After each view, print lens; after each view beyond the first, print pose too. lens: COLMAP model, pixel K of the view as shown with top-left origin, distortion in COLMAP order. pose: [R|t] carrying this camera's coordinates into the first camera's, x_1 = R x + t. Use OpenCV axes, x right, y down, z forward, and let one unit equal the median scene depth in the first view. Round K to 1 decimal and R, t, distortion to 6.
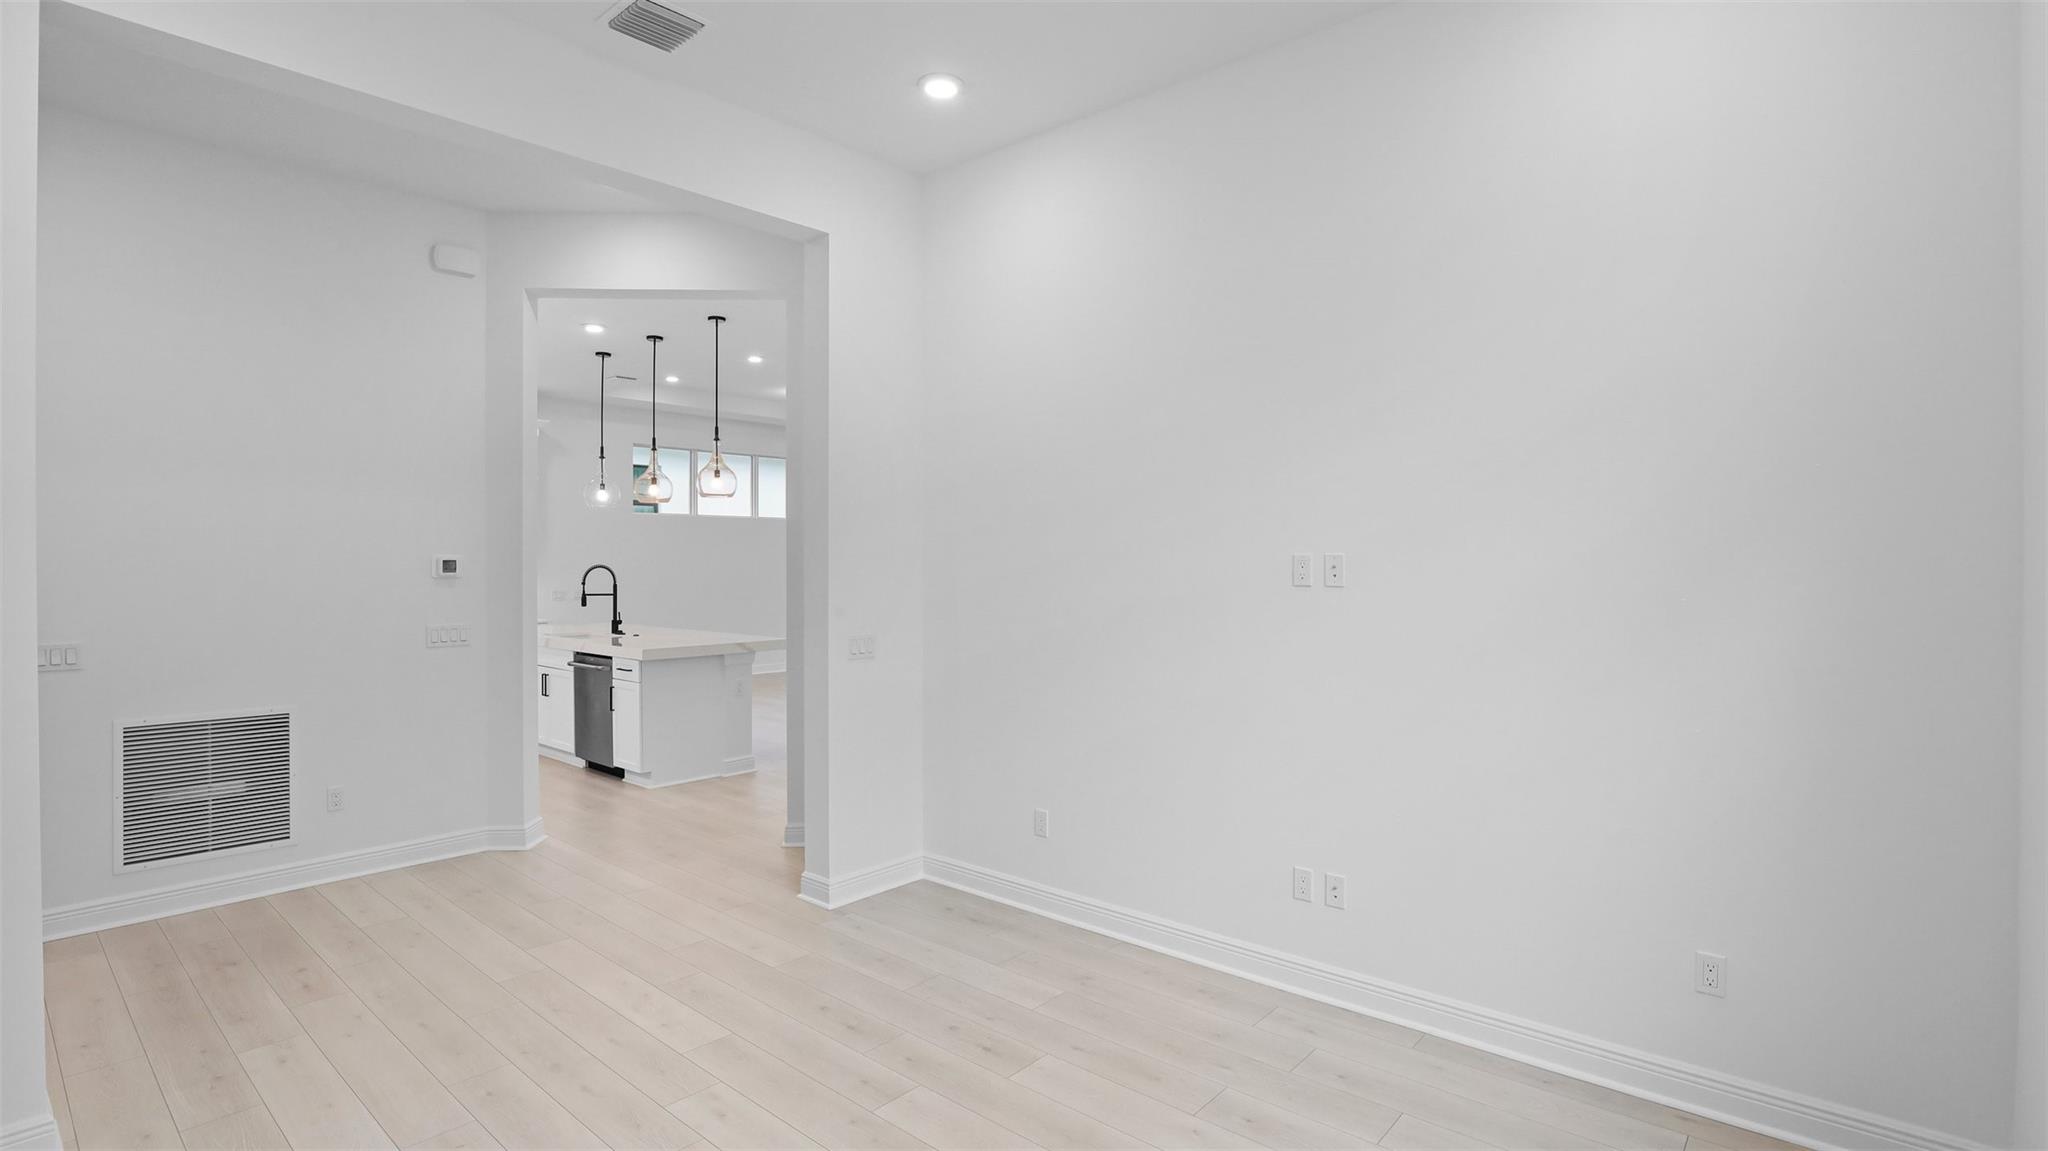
lens RADIAL K [[976.5, 0, 1027.2], [0, 976.5, 563.3], [0, 0, 1]] dist [-0.012983, -0.000319]
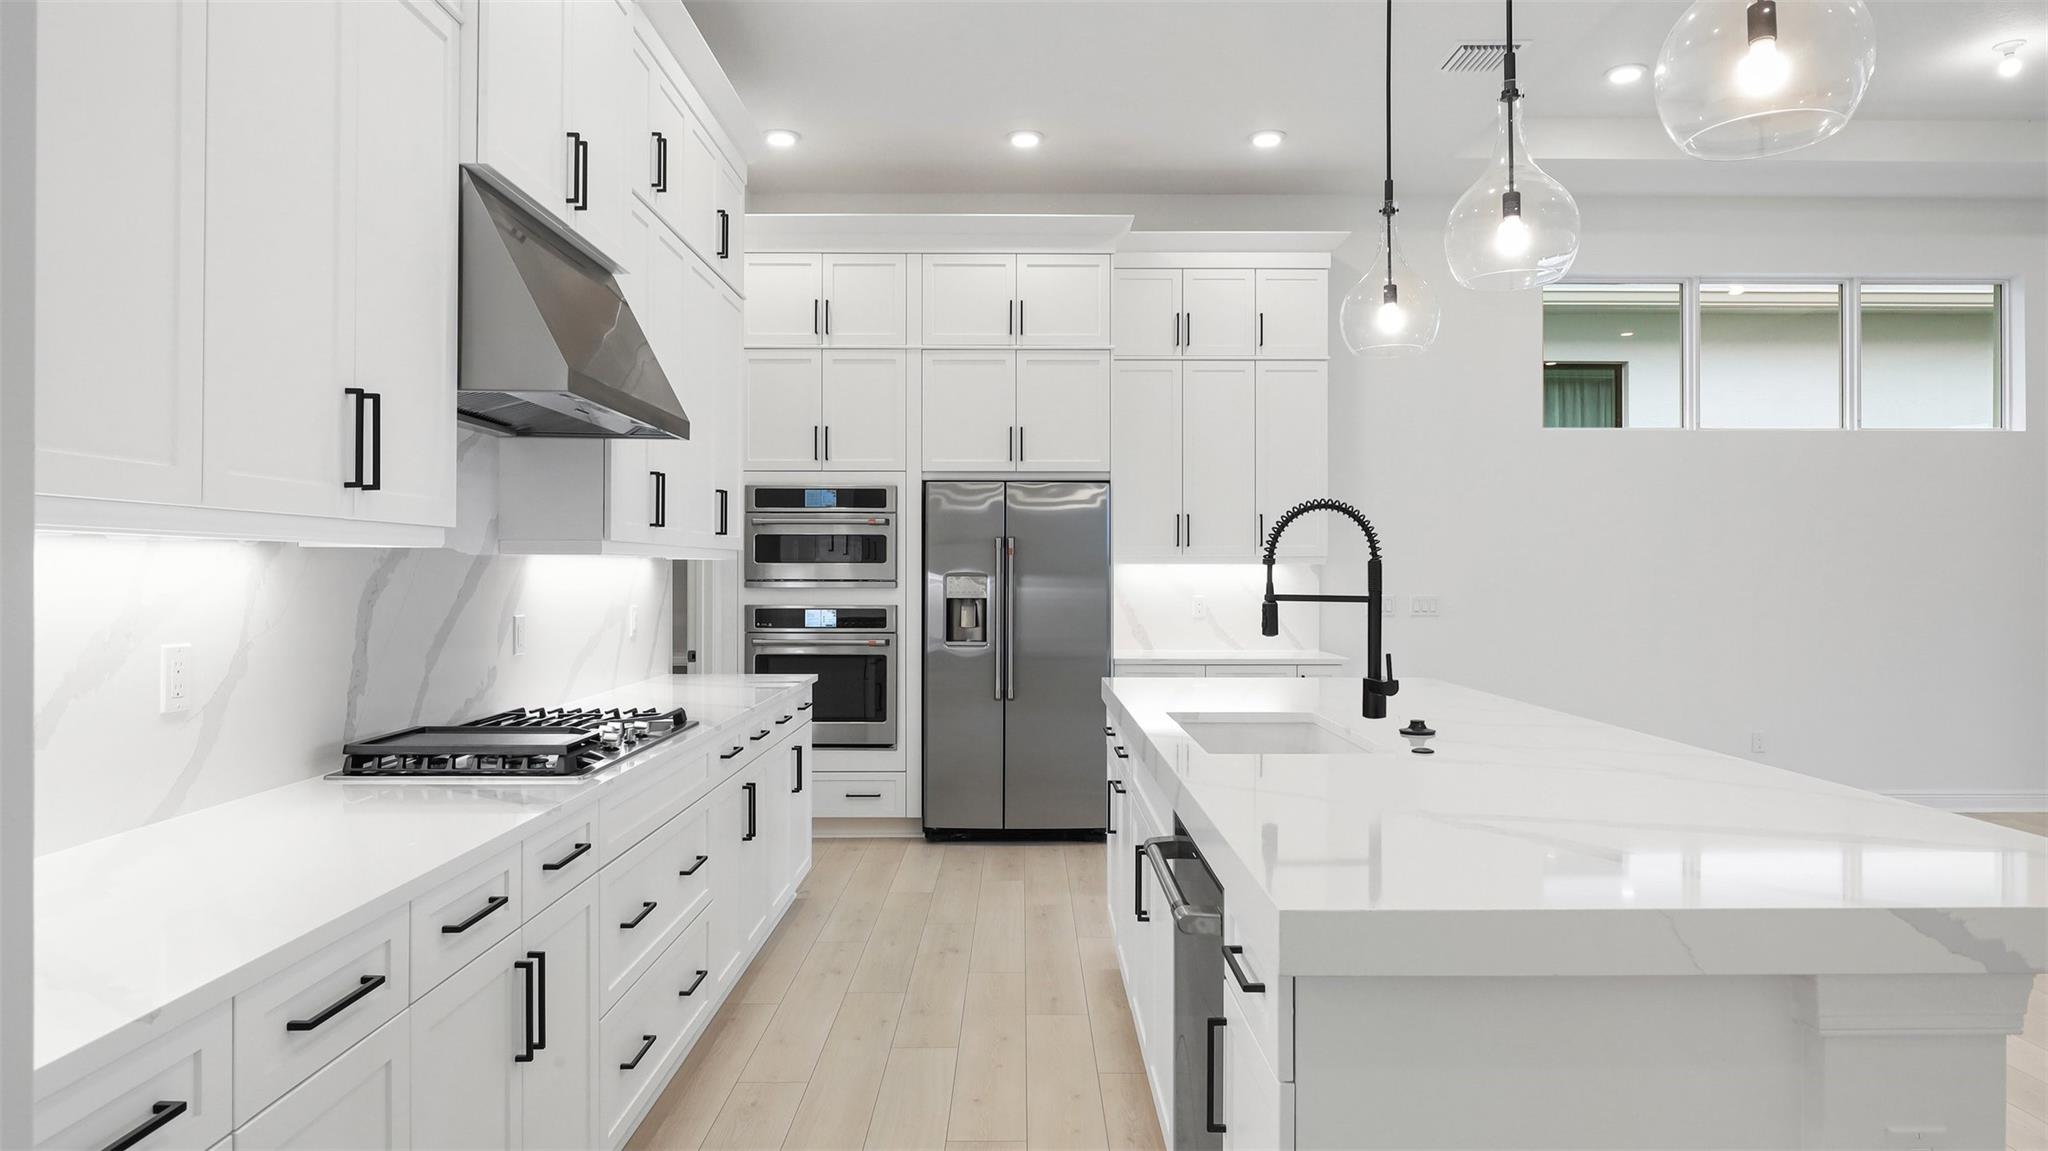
lens RADIAL K [[1208.2, 0, 1028.0], [0, 1208.2, 567.3], [0, 0, 1]] dist [-0.008544, 0.002053]
pose [[0.663407, -0.002576, -0.748254, -0.218681], [-0.001413, 0.999988, -0.004695, 0.024055], [0.748257, 0.004172, 0.663396, 0.679208]]
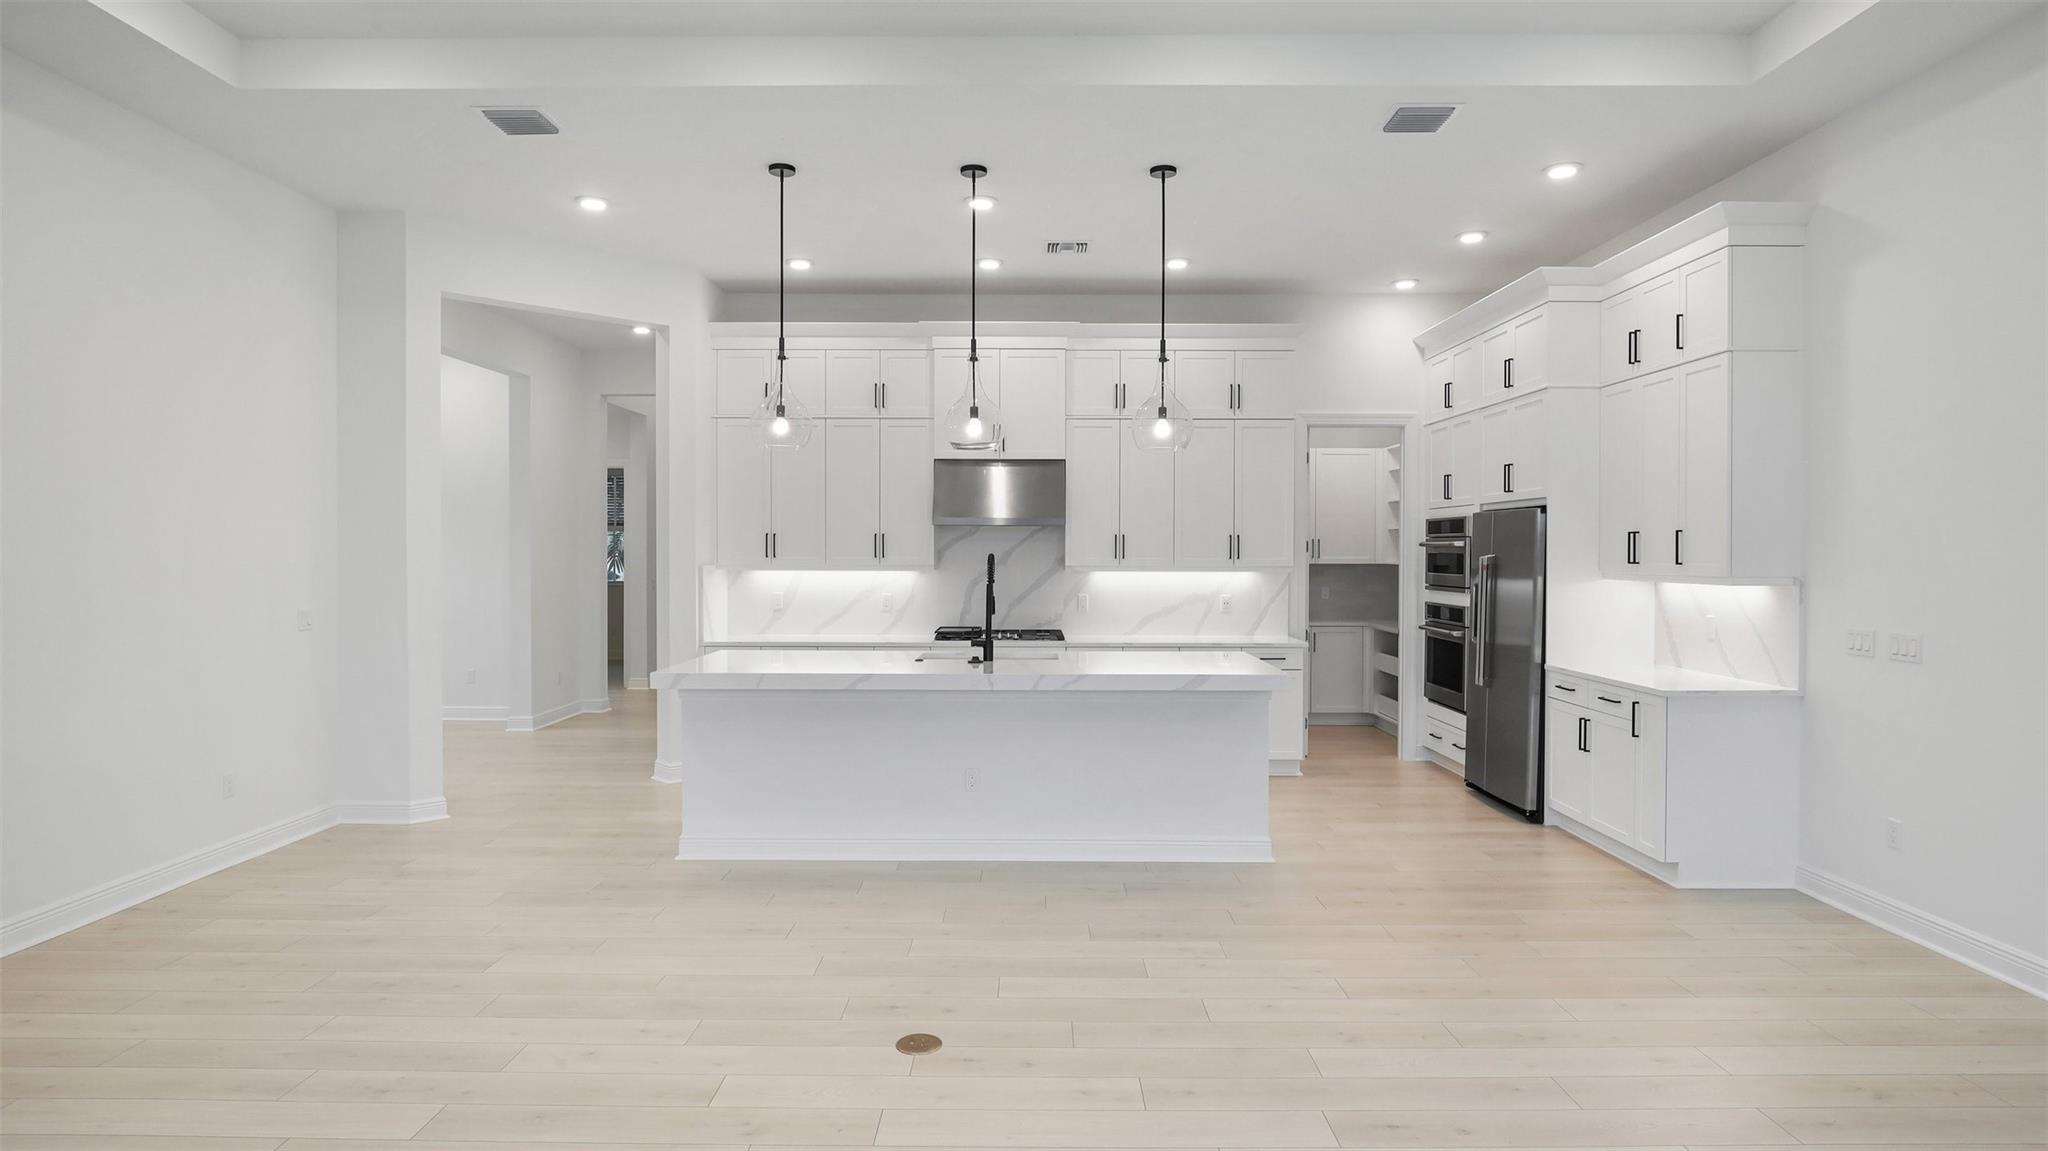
lens RADIAL K [[1112.5, 0, 1030.8], [0, 1112.5, 557.8], [0, 0, 1]] dist [-0.020432, 0.002759]
pose [[-0.755716, 0.000421, -0.654899, 0.033048], [-0.004249, 0.999976, 0.005547, 0.000263], [0.654885, 0.006975, -0.755696, 1.576557]]
